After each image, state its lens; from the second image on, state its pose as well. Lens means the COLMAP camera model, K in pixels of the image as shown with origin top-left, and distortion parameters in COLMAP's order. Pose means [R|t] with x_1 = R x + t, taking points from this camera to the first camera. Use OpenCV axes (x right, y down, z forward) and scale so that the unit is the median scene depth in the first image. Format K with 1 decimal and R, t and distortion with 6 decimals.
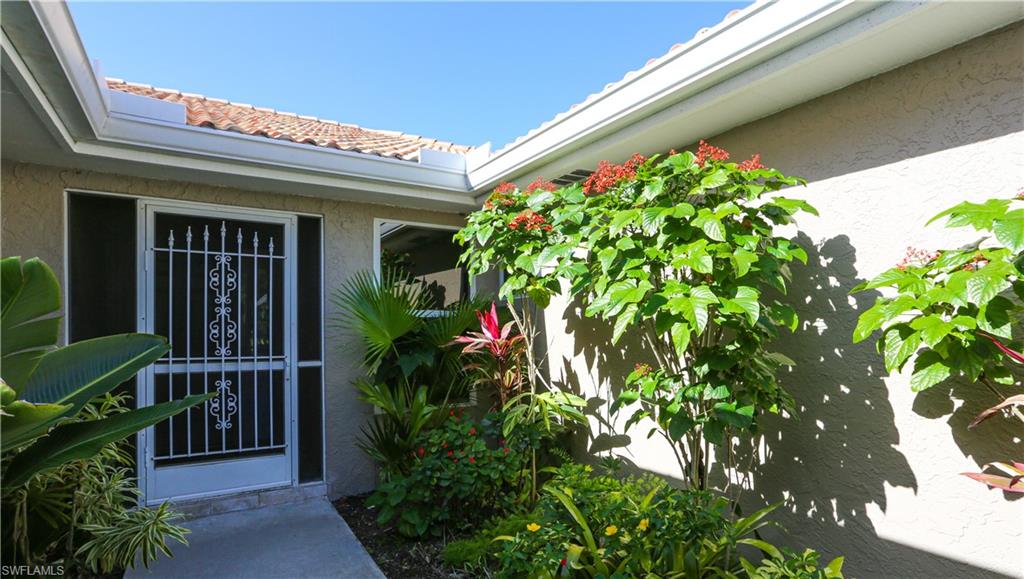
lens RADIAL K [[522.5, 0, 511.5], [0, 522.5, 321.7], [0, 0, 1]] dist [-0.066273, 0.030713]
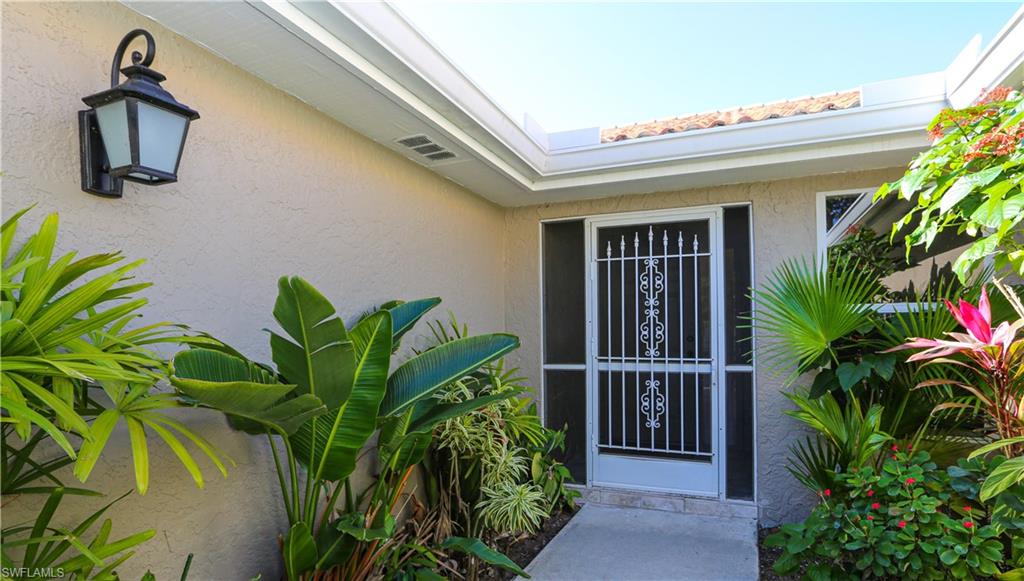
lens RADIAL K [[523.1, 0, 505.7], [0, 523.1, 323.4], [0, 0, 1]] dist [-0.065858, 0.029003]
pose [[0.570544, -0.018185, -0.821066, 0.128170], [0.015453, 0.999816, -0.011406, 0.007590], [0.821122, -0.006181, 0.570720, 0.163605]]
